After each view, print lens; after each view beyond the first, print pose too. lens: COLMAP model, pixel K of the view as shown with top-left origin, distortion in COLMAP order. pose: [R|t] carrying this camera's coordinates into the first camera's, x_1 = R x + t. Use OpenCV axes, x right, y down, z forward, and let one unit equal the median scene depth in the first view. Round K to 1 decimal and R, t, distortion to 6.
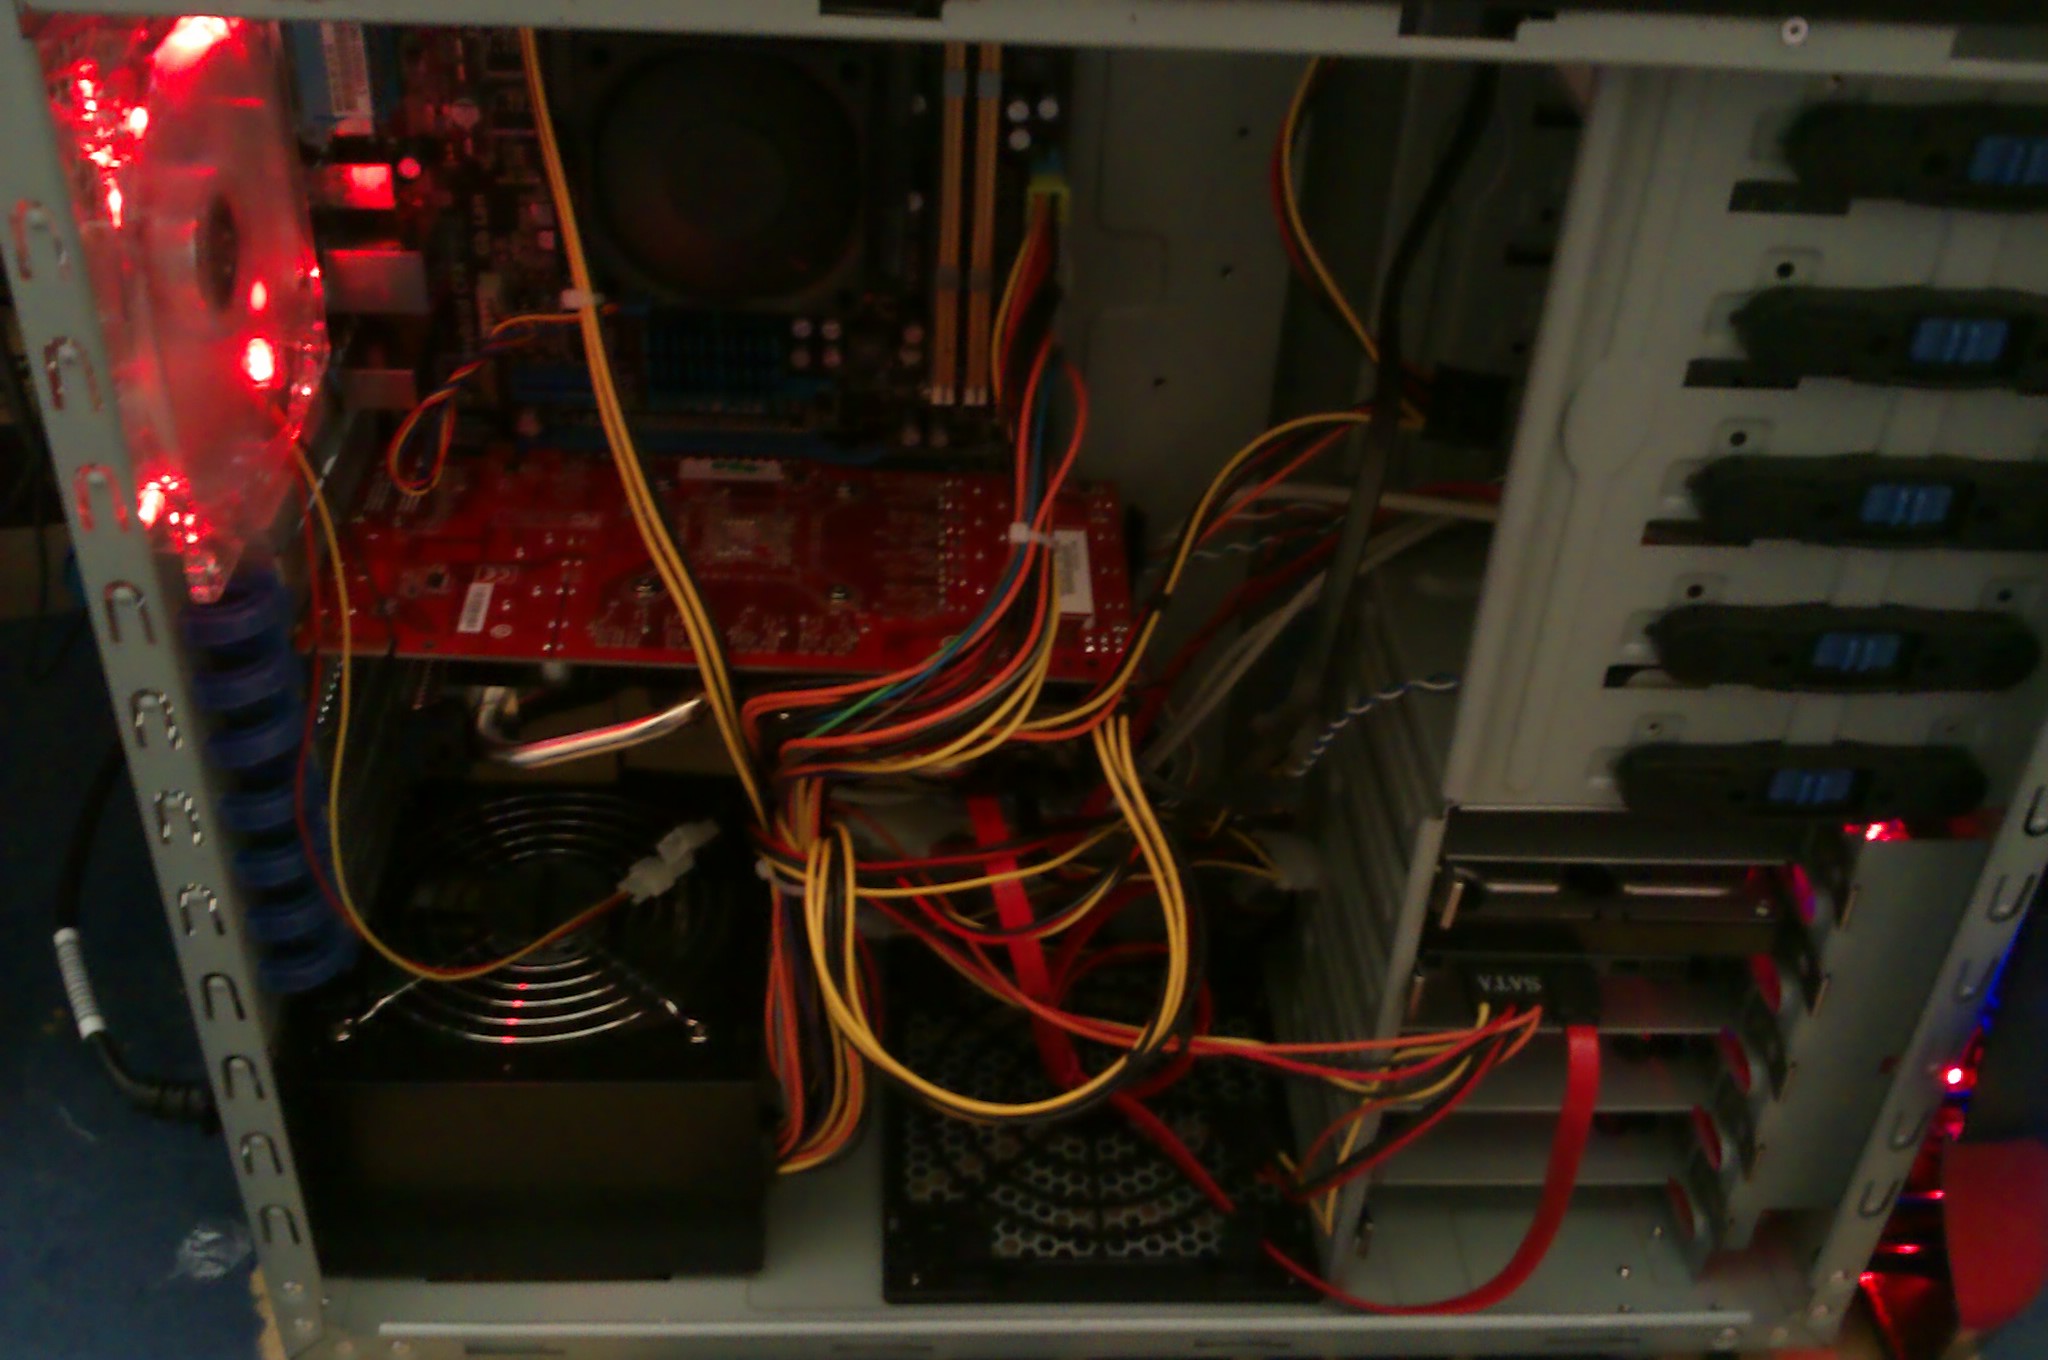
lens RADIAL K [[2172.5, 0, 1020.2], [0, 2172.5, 703.2], [0, 0, 1]] dist [0.239803, -0.842985]
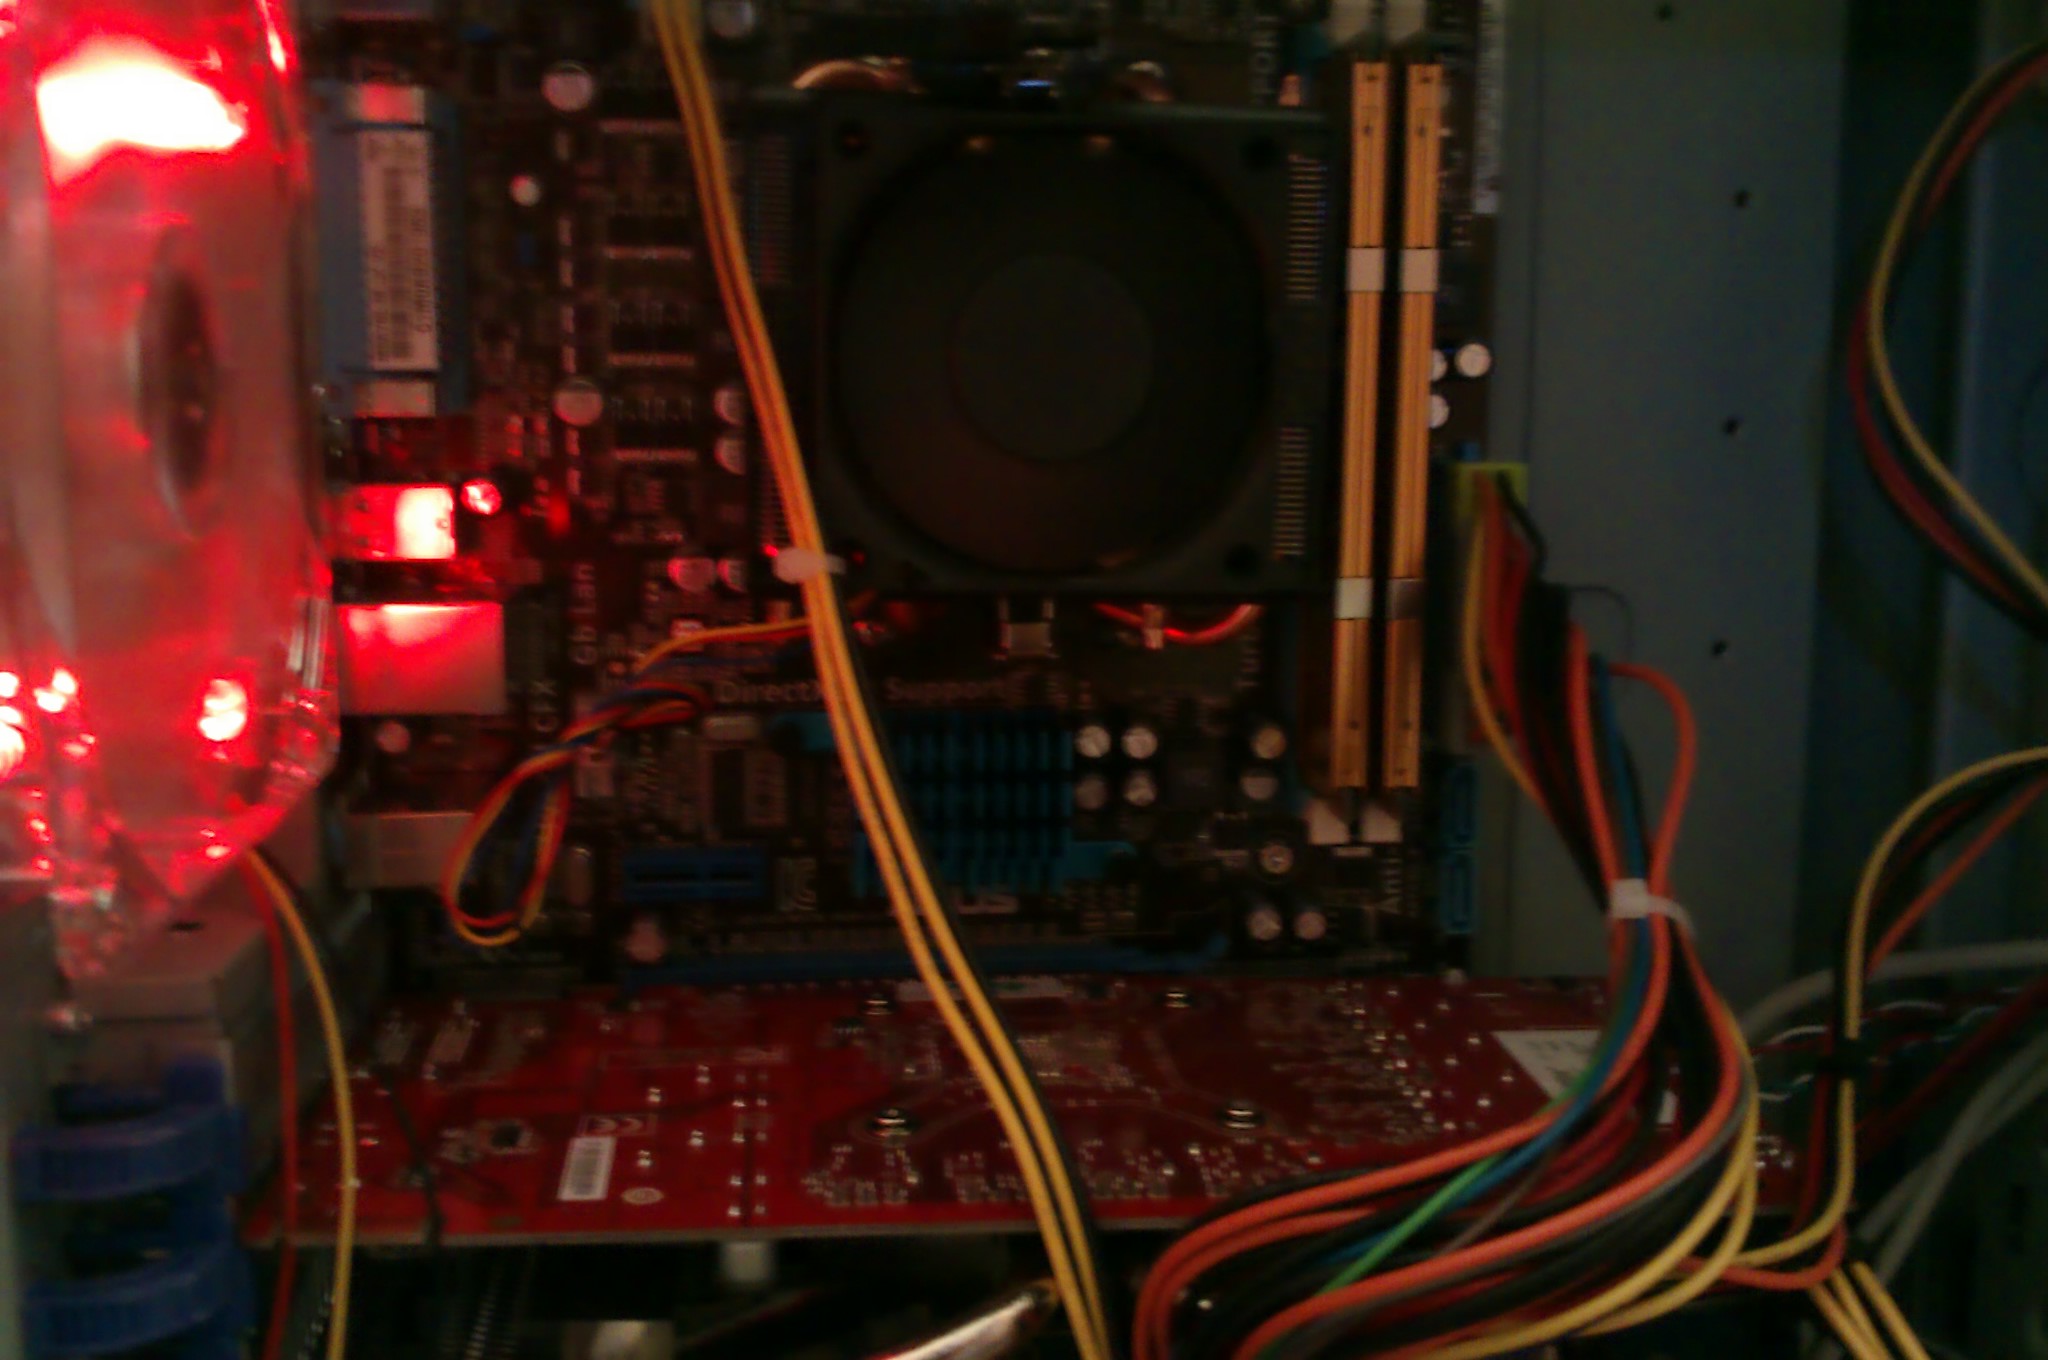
lens RADIAL K [[2172.5, 0, 1020.2], [0, 2172.5, 703.2], [0, 0, 1]] dist [0.239803, -0.842985]
pose [[0.995867, -0.059946, 0.068238, -0.173073], [0.084477, 0.887296, -0.453397, 0.104648], [-0.033368, 0.457288, 0.888693, 0.475650]]
